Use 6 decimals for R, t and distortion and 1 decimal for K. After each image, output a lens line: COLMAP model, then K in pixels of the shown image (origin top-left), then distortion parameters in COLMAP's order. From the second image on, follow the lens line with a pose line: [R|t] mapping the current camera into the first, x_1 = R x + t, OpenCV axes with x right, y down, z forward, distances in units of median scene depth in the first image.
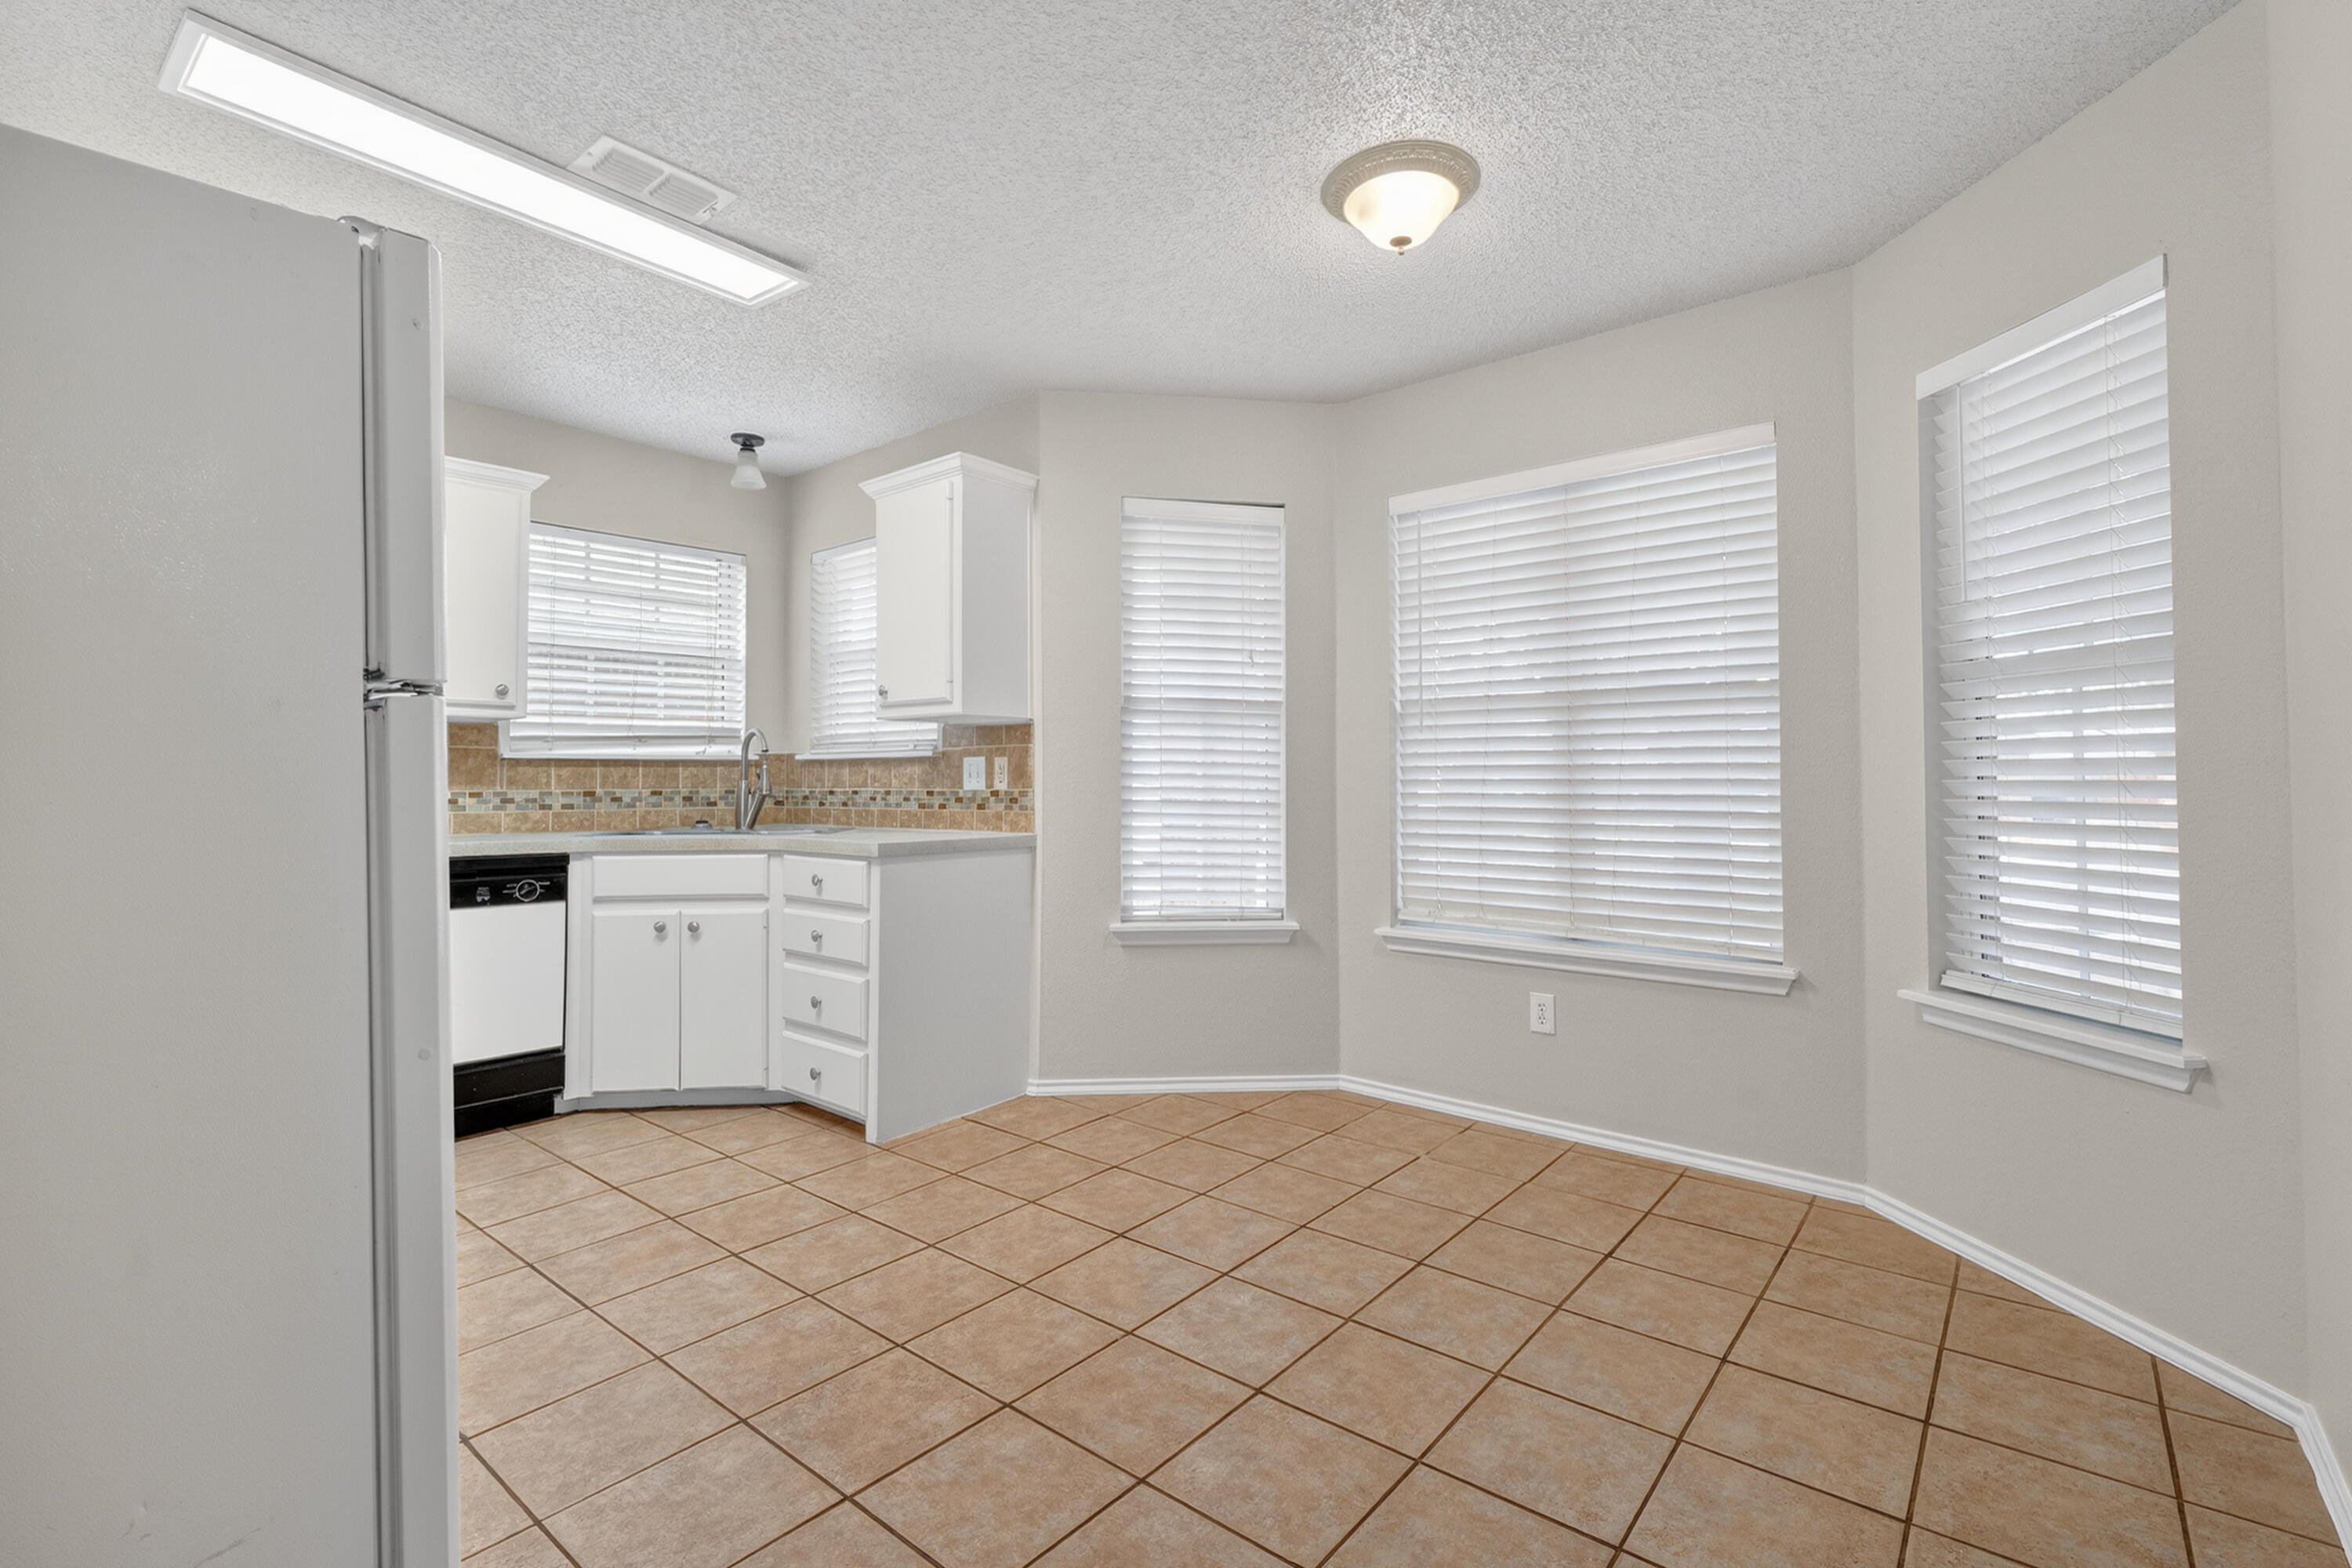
lens RADIAL K [[1062.6, 0, 1176.0], [0, 1062.6, 745.0], [0, 0, 1]] dist [-0.000274, -0.000190]
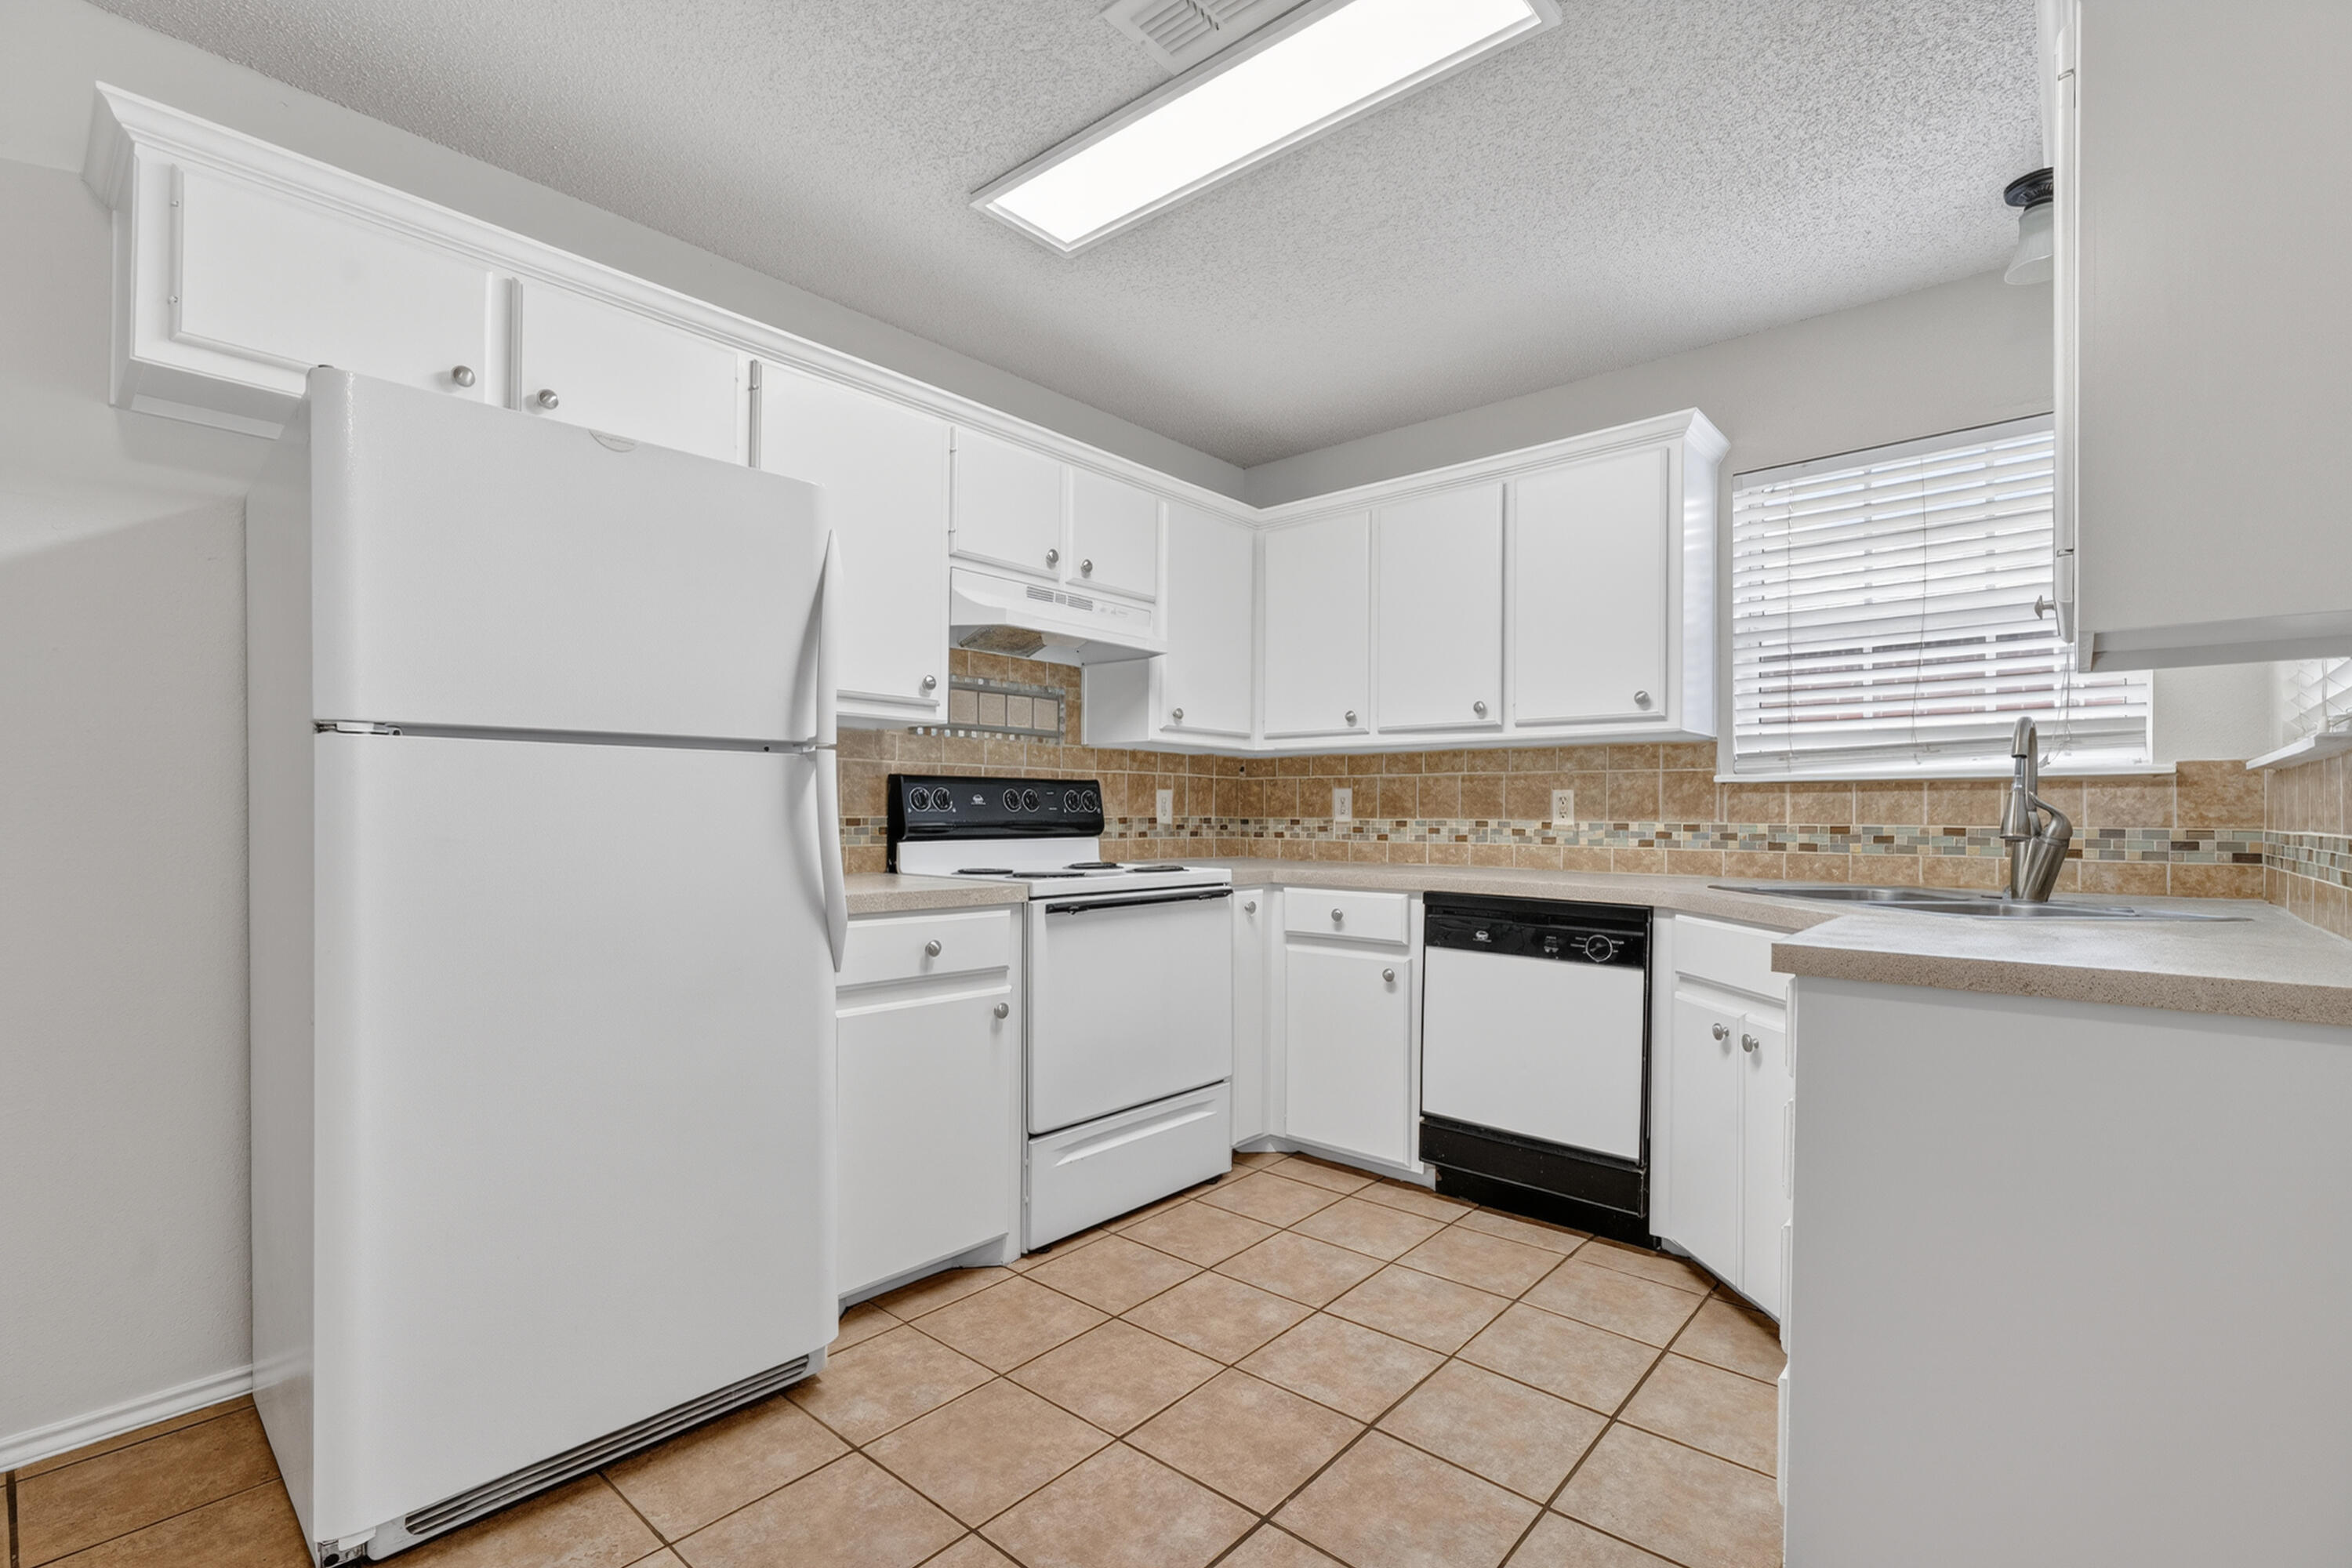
lens RADIAL K [[1053.2, 0, 1190.9], [0, 1053.2, 798.8], [0, 0, 1]] dist [0.000458, -0.000533]
pose [[-0.014850, -0.011397, -0.999825, 0.154892], [0.027426, 0.999554, -0.011801, 0.022668], [0.999514, -0.027597, -0.014531, 0.607391]]
